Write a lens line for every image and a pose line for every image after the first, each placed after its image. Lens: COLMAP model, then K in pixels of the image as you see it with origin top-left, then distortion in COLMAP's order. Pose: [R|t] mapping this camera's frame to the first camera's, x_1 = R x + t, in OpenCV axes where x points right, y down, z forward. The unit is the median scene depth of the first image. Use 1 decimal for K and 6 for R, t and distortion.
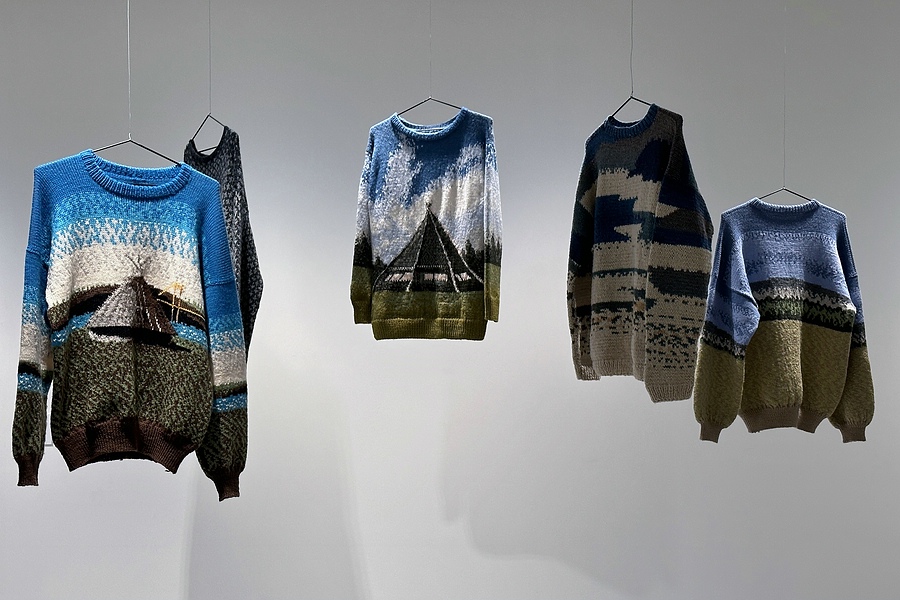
lens RADIAL K [[1358.2, 0, 450.6], [0, 1358.2, 307.3], [0, 0, 1]] dist [0.163618, 0.000000]
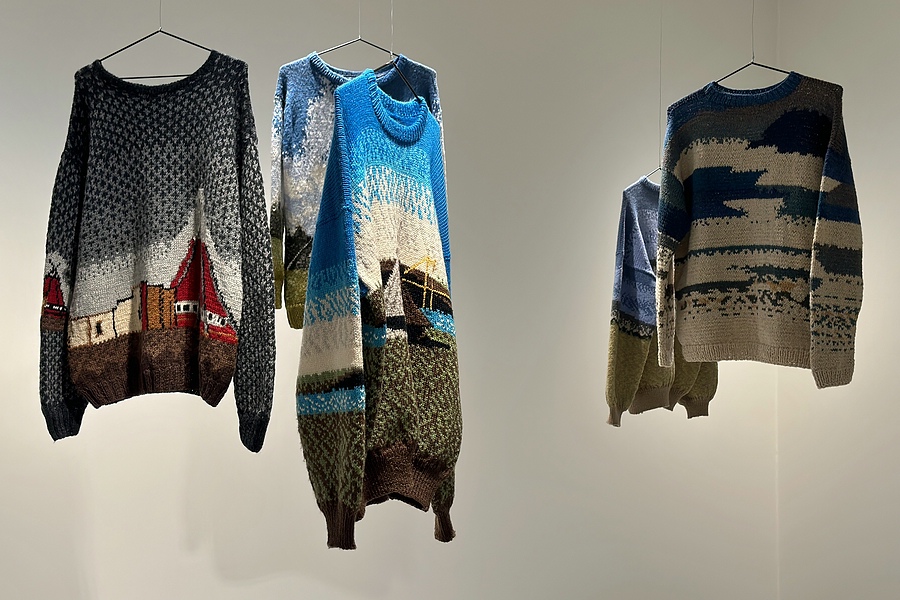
lens RADIAL K [[1358.2, 0, 450.4], [0, 1358.2, 294.8], [0, 0, 1]] dist [0.163618, 0.000000]
pose [[0.803533, -0.007027, 0.595219, -0.607012], [0.003245, 0.999967, 0.007425, -0.002565], [-0.595251, -0.004035, 0.803530, 0.376140]]
